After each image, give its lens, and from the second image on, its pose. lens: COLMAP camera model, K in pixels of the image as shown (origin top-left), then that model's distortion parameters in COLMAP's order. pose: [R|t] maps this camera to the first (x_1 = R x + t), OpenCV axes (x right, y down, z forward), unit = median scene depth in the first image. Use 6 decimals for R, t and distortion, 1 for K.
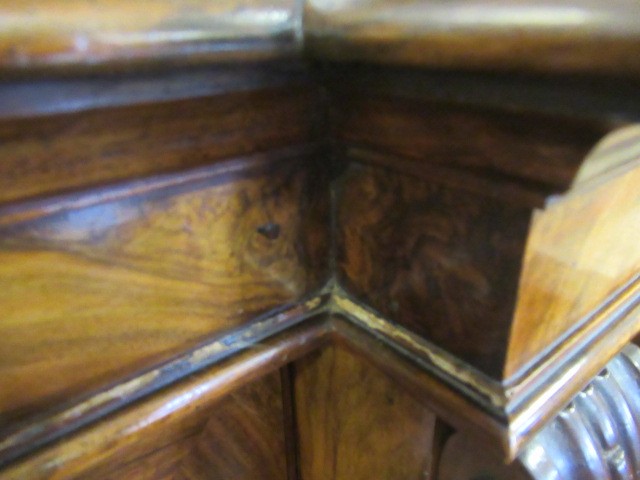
lens RADIAL K [[455.4, 0, 317.6], [0, 455.4, 239.3], [0, 0, 1]] dist [-0.022971, 0.002583]
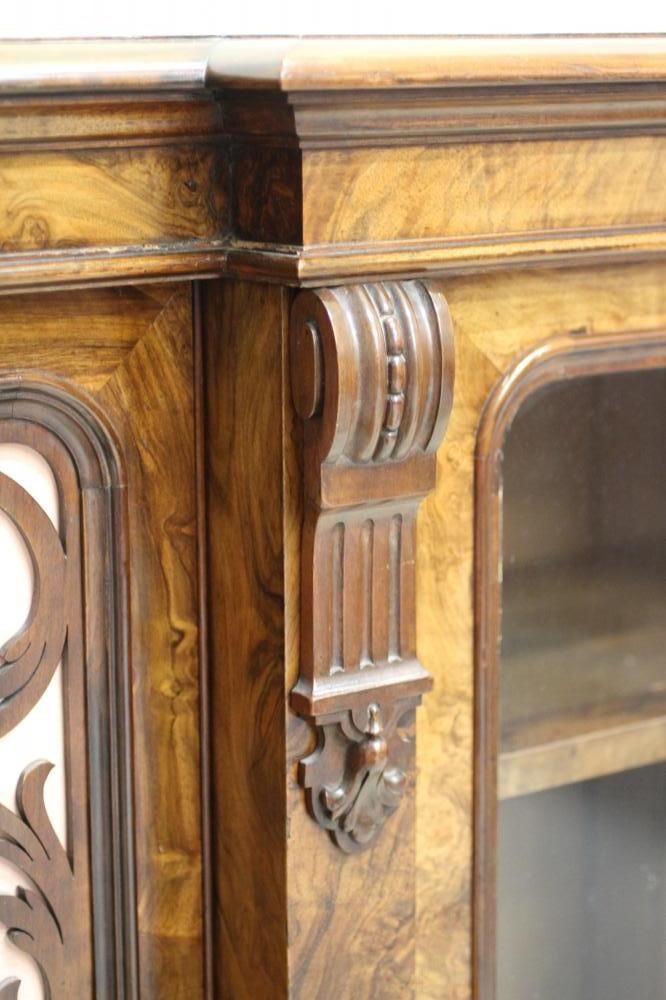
lens RADIAL K [[2299.2, 0, 333.6], [0, 2299.2, 500.7], [0, 0, 1]] dist [0.051547, 0.000000]
pose [[0.998260, 0.033761, -0.048344, 0.928922], [-0.043426, 0.975554, -0.215428, 3.115200], [0.039889, 0.217153, 0.975322, -7.494370]]
